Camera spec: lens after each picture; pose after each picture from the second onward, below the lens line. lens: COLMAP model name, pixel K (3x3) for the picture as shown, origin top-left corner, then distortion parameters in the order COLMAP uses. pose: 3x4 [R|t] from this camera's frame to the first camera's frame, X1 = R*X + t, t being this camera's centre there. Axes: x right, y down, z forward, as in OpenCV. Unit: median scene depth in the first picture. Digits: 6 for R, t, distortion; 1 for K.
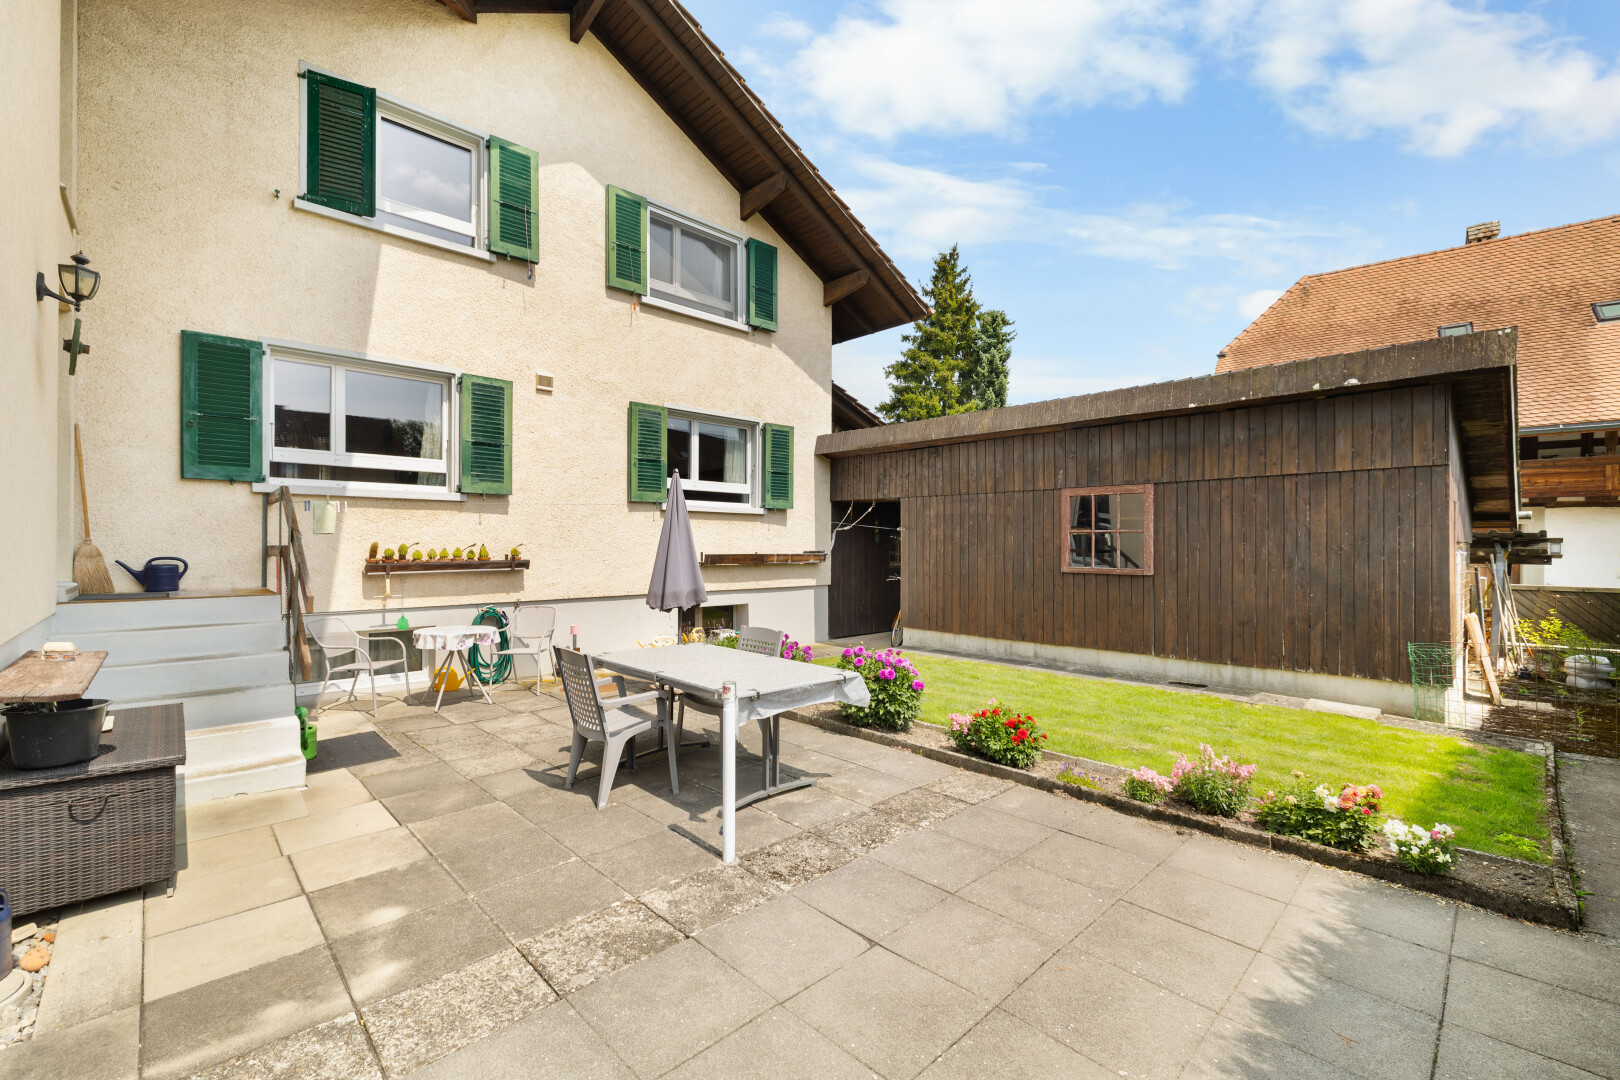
lens RADIAL K [[689.3, 0, 798.4], [0, 689.3, 543.7], [0, 0, 1]] dist [-0.001481, -0.000765]
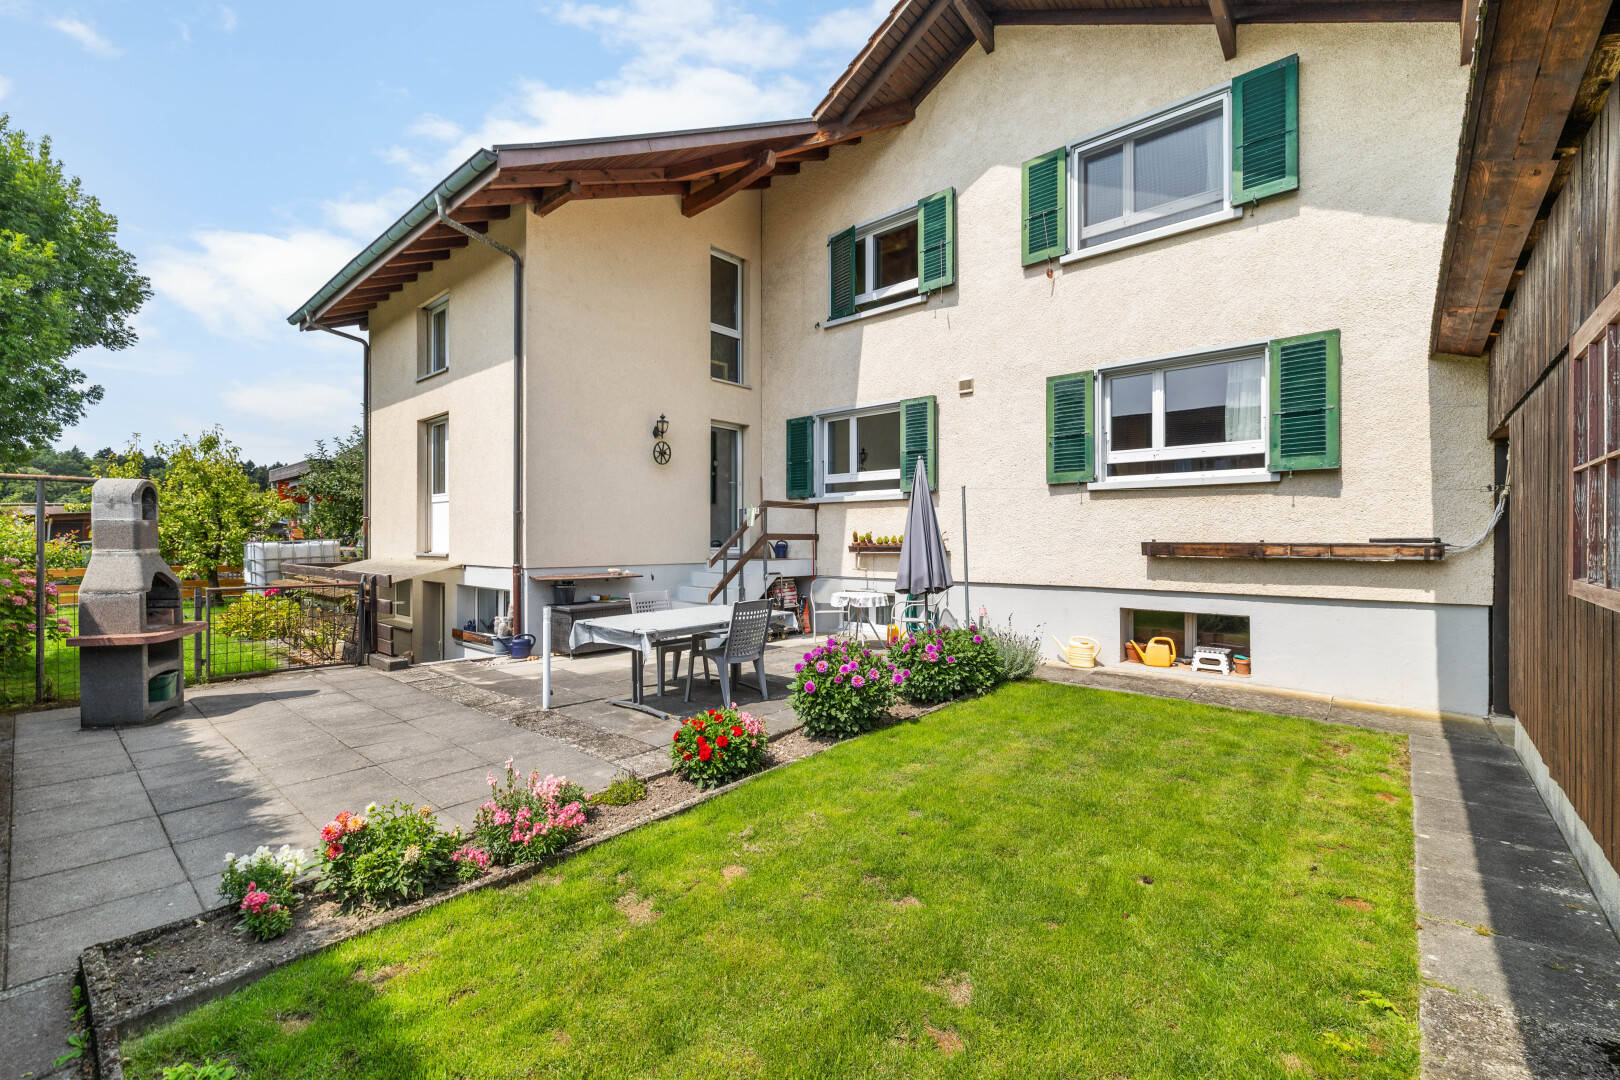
lens RADIAL K [[672.5, 0, 778.2], [0, 672.5, 535.3], [0, 0, 1]] dist [0.012267, 0.000117]
pose [[0.072805, -0.001044, -0.997346, 0.736711], [0.004557, 0.999989, -0.000714, 0.008155], [0.997336, -0.004493, 0.072809, 0.648811]]
